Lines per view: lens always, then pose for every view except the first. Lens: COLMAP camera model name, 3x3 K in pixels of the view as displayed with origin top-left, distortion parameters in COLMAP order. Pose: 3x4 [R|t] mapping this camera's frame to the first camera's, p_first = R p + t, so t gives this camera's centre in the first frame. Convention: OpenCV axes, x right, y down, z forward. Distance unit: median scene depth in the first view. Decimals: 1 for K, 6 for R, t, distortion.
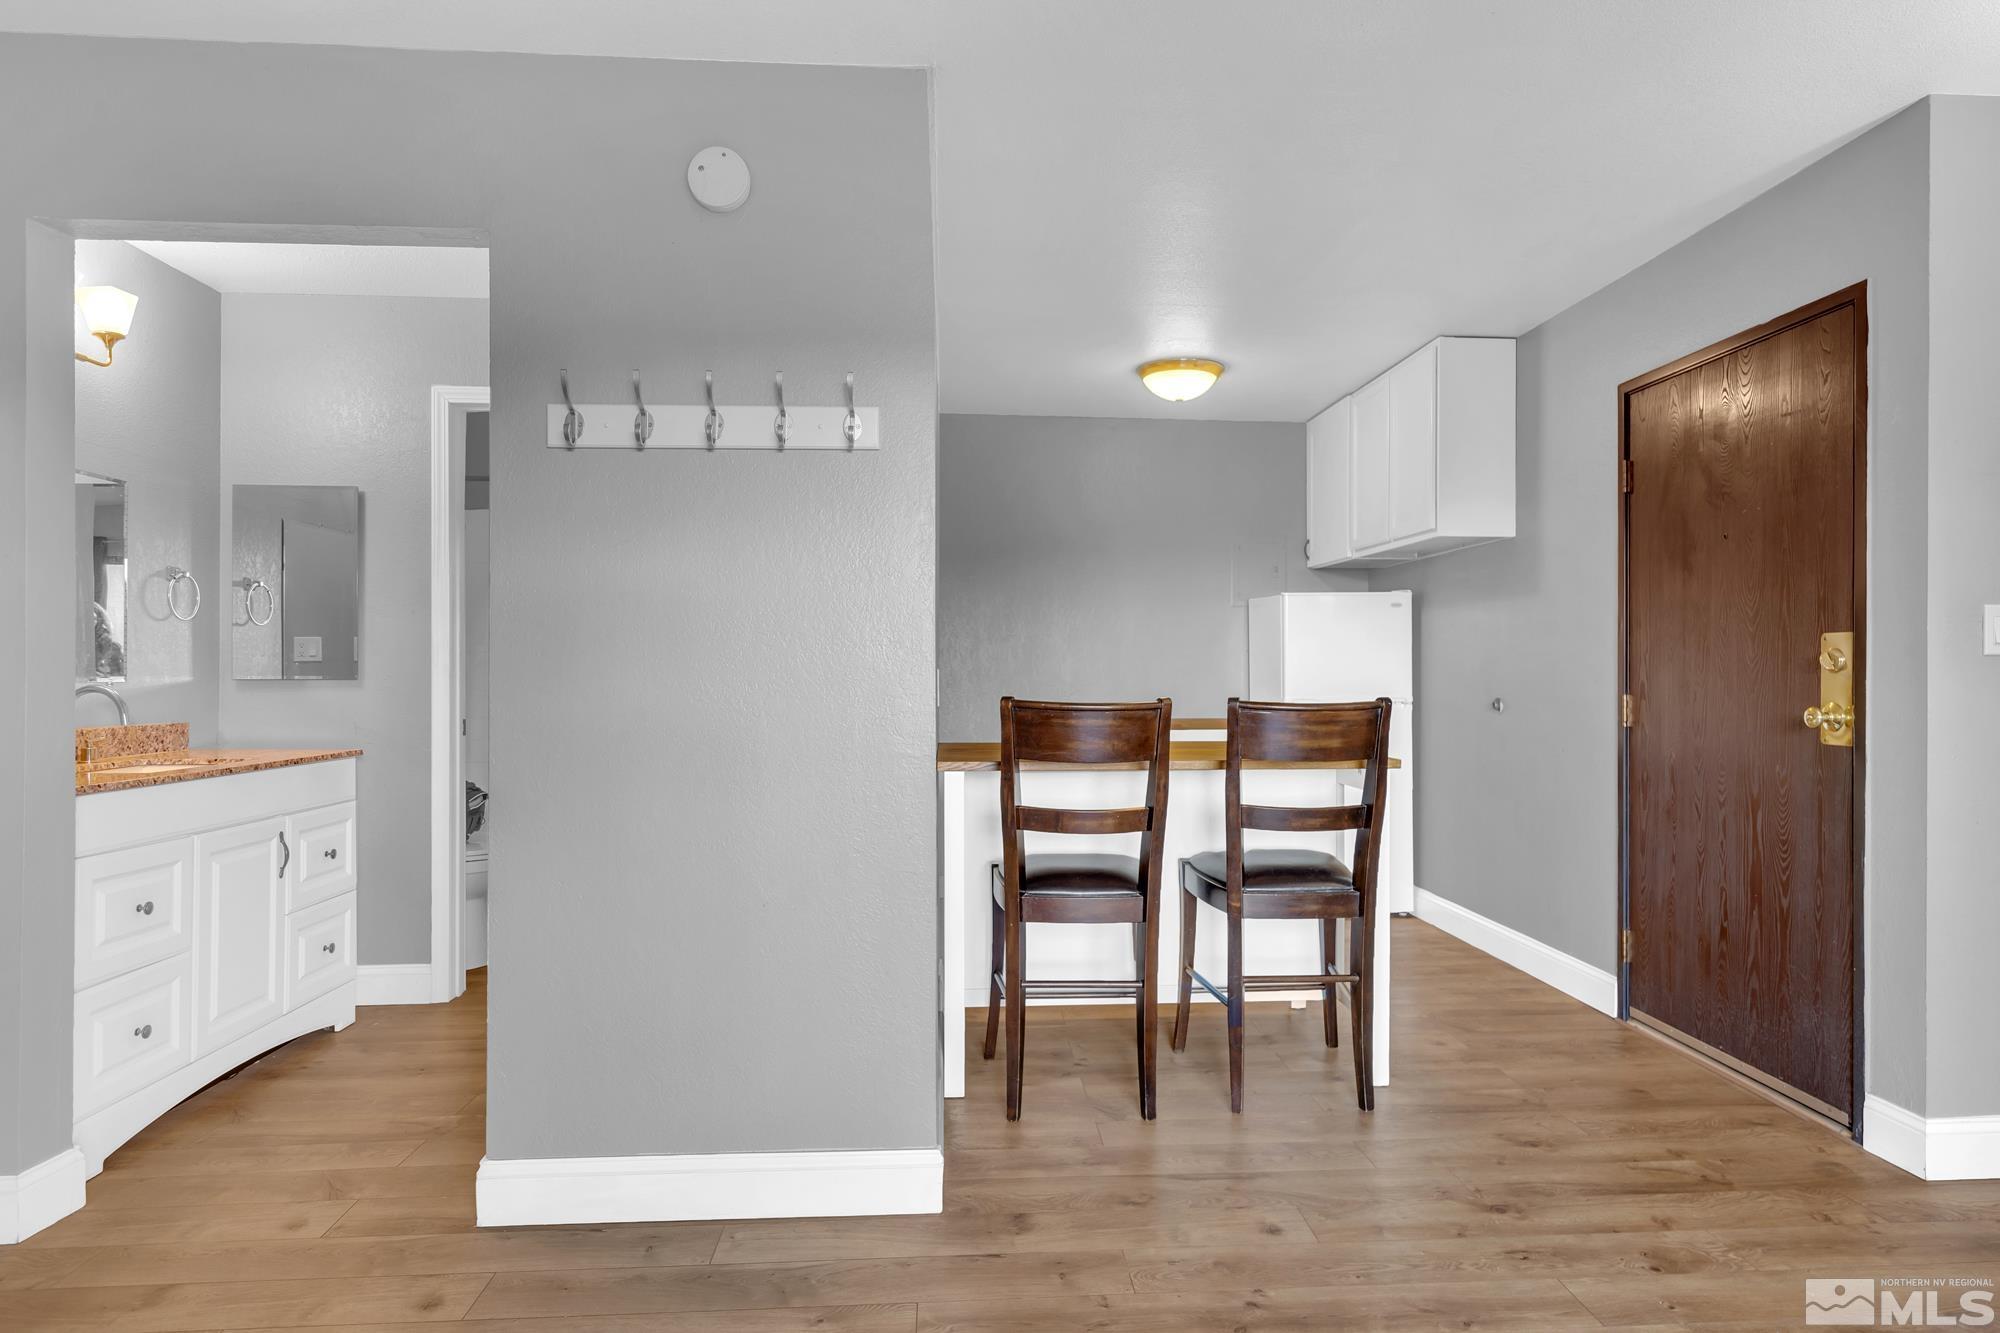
lens RADIAL K [[1128.3, 0, 1017.1], [0, 1128.3, 664.8], [0, 0, 1]] dist [0.005564, 0.000954]
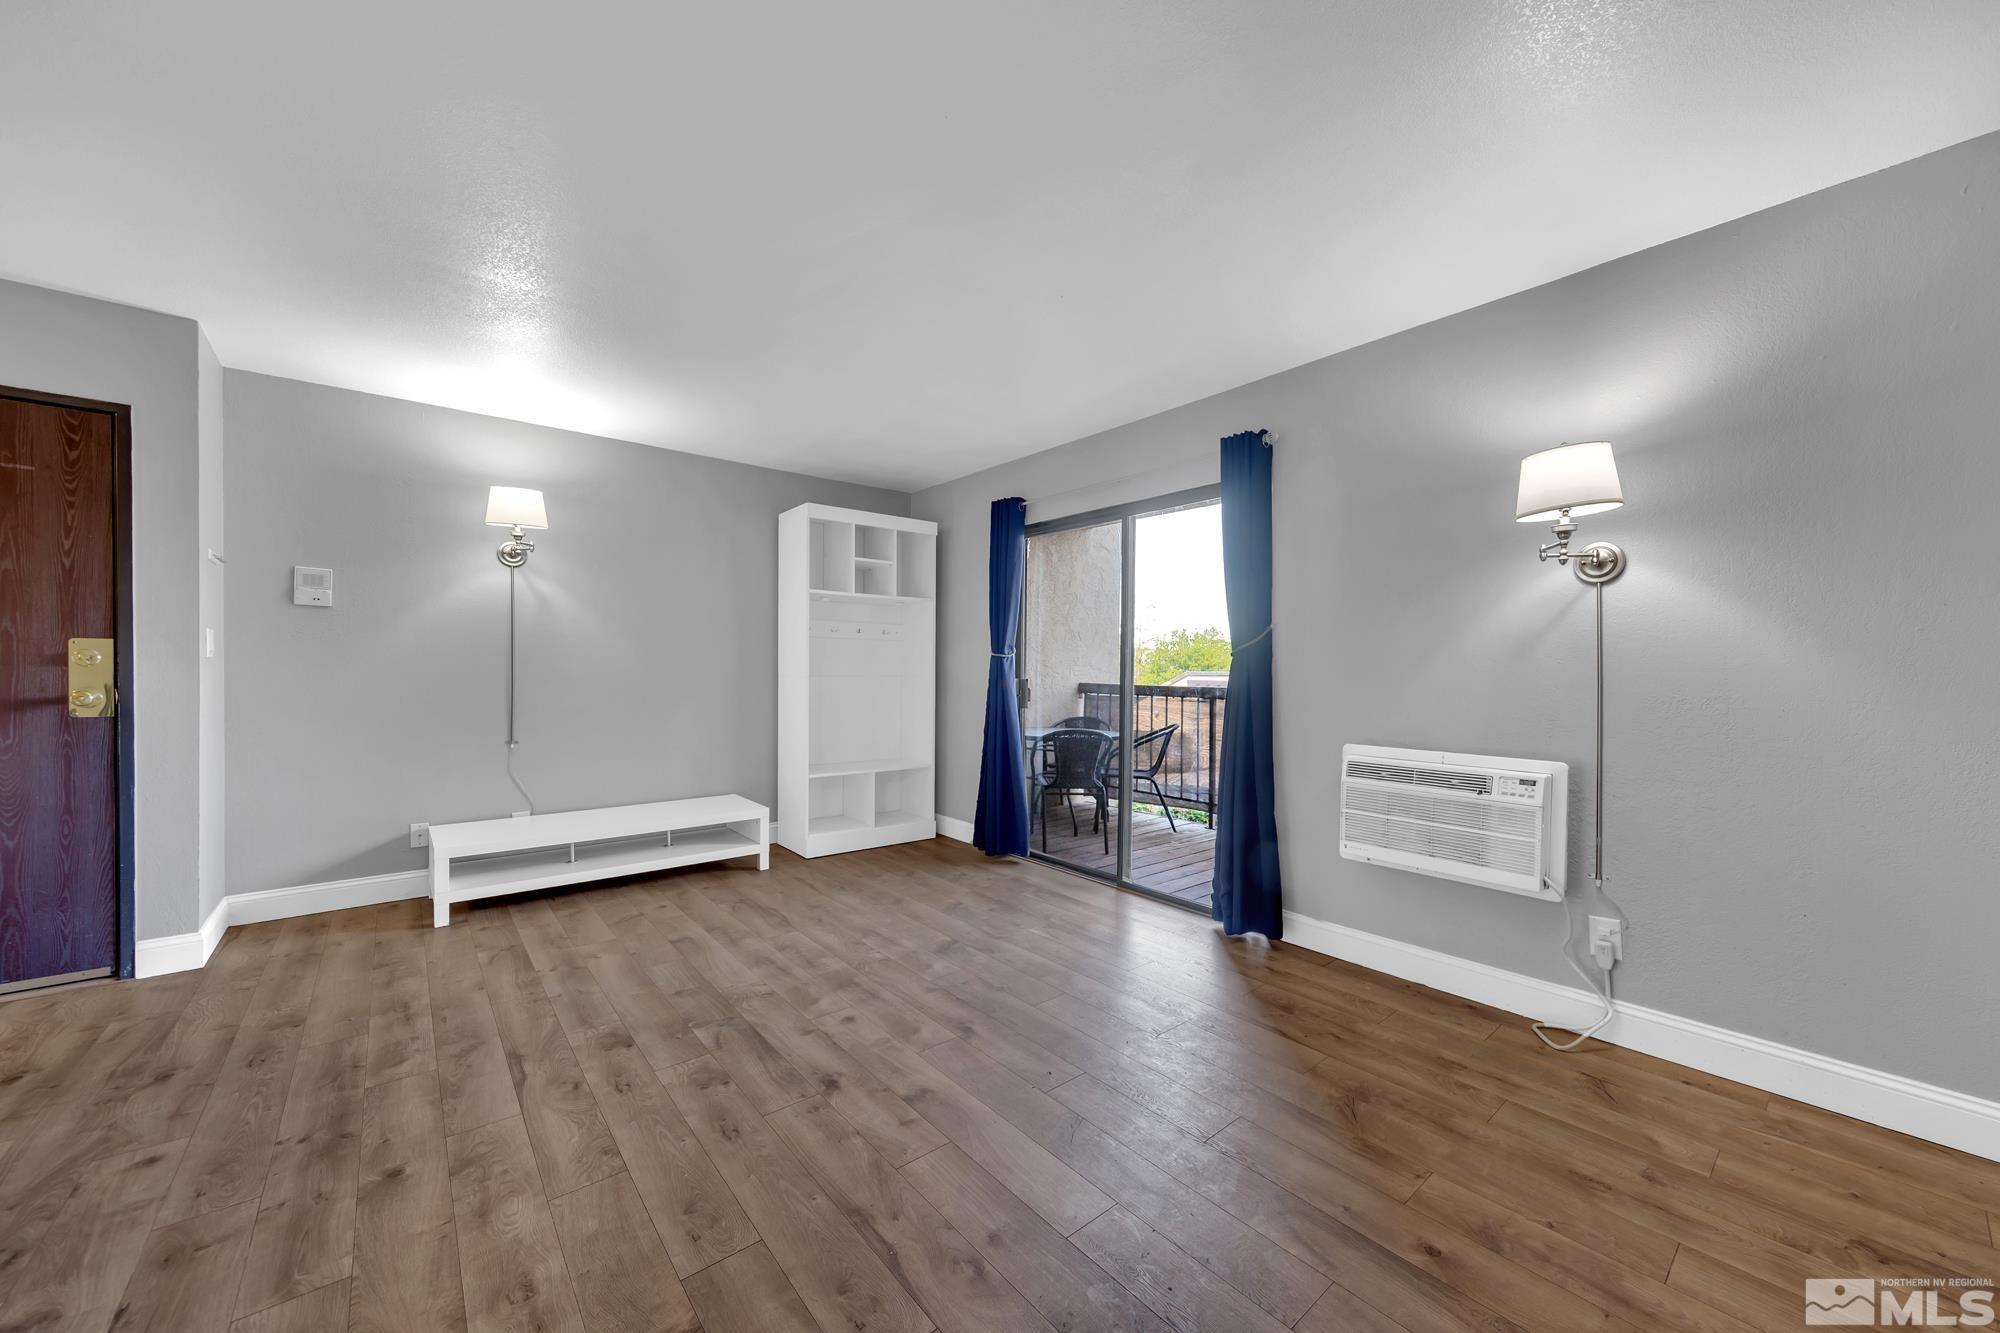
lens RADIAL K [[741.7, 0, 1014.5], [0, 741.7, 673.5], [0, 0, 1]] dist [0.005438, -0.001371]
pose [[-0.590873, -0.003560, 0.806756, -0.721710], [-0.012512, 0.999910, -0.004751, 0.006385], [-0.806667, -0.012901, -0.590865, 0.615796]]
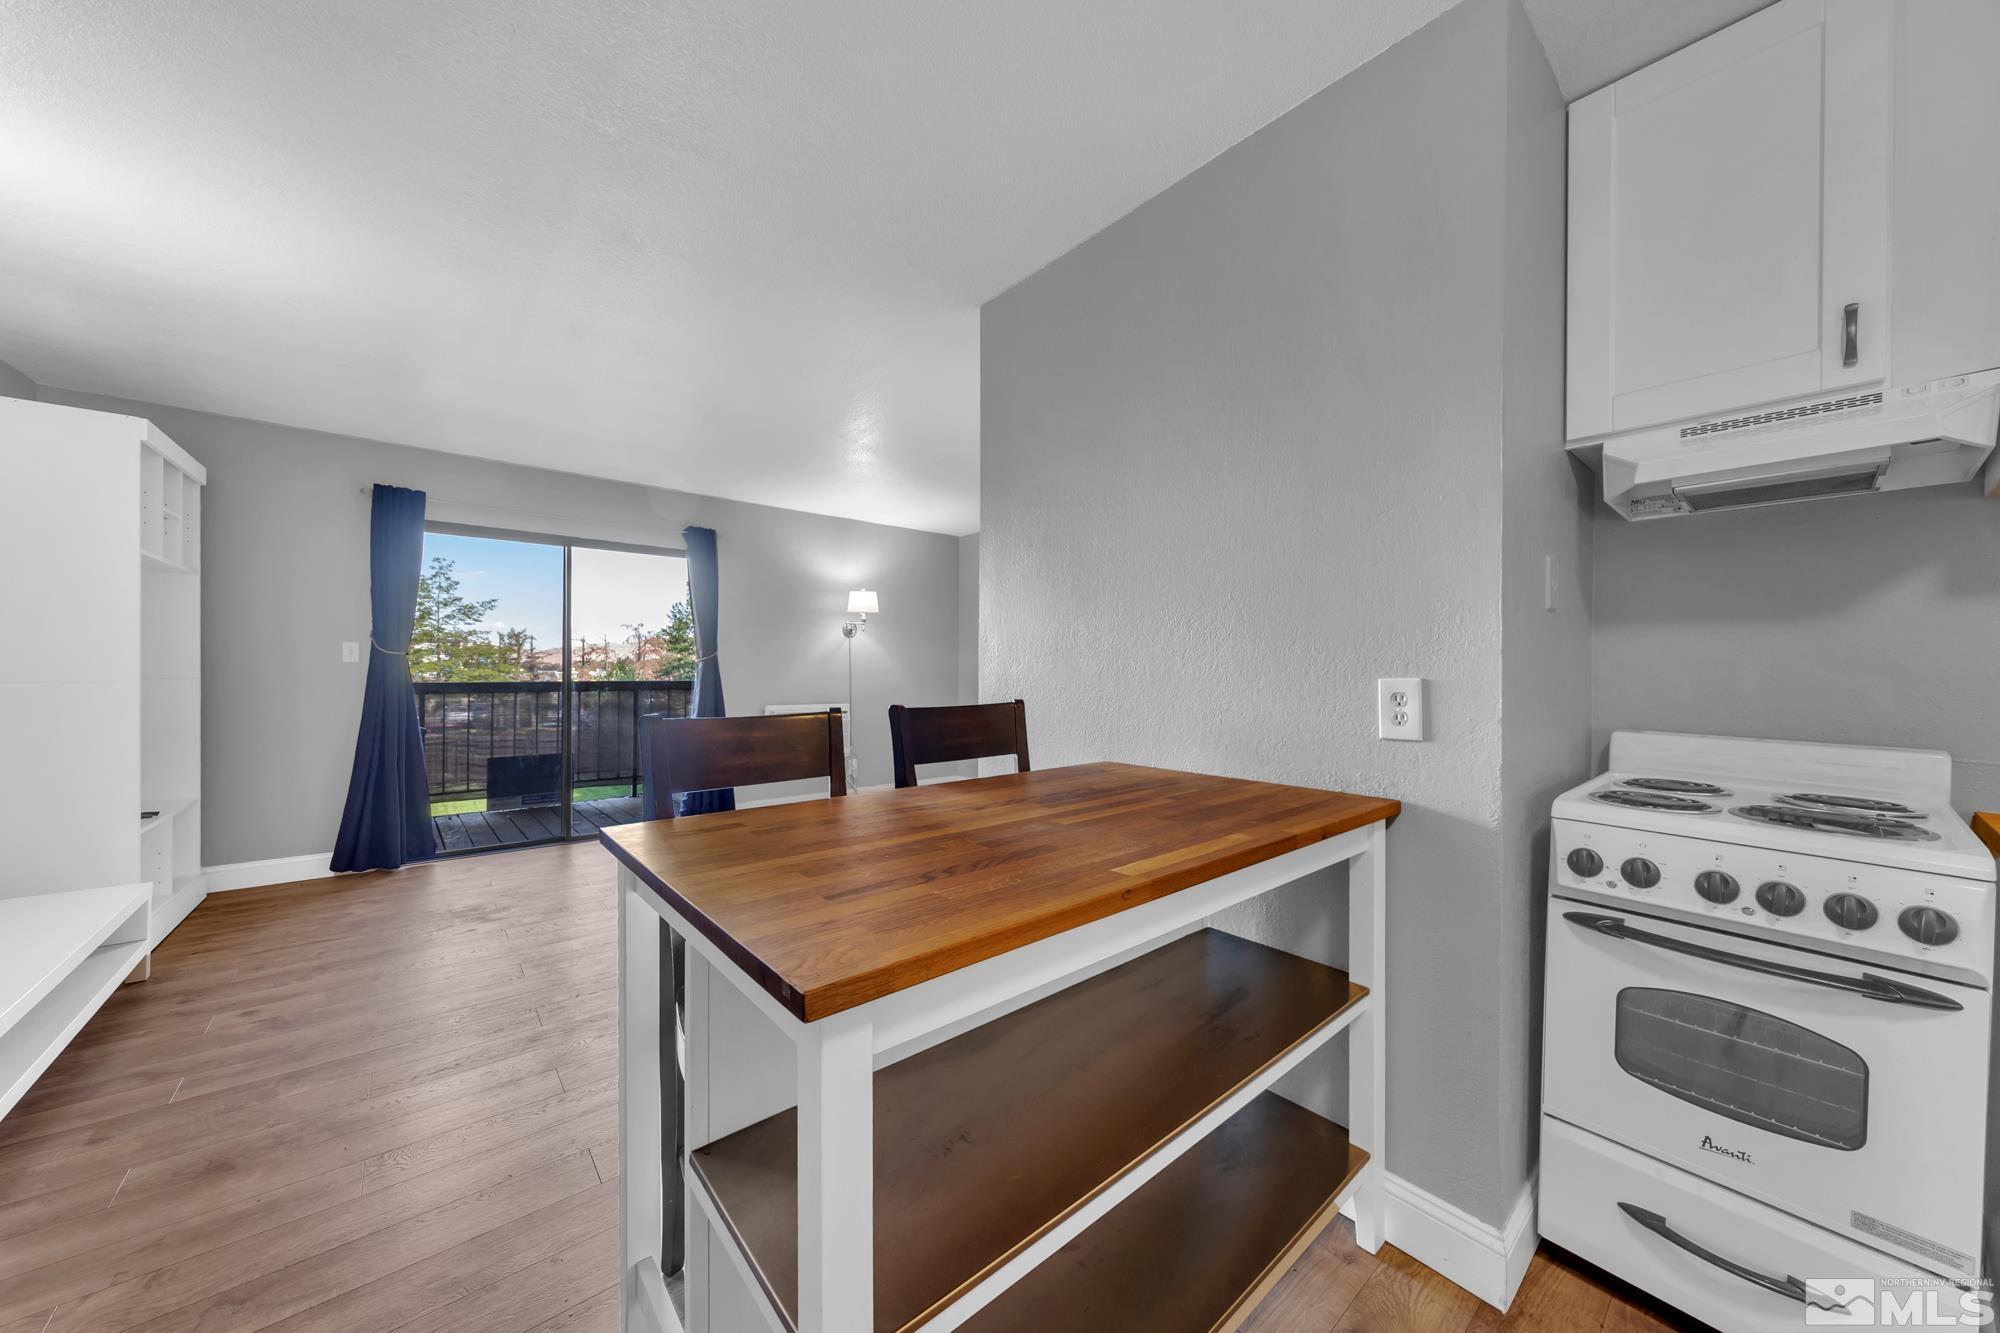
lens RADIAL K [[698.5, 0, 1024.4], [0, 698.5, 671.9], [0, 0, 1]] dist [0.002929, 0.000200]
pose [[-0.788967, 0.000896, -0.614435, 0.425355], [0.001561, 0.999999, -0.000547, 0.000822], [0.614434, -0.001391, -0.788967, 1.567067]]
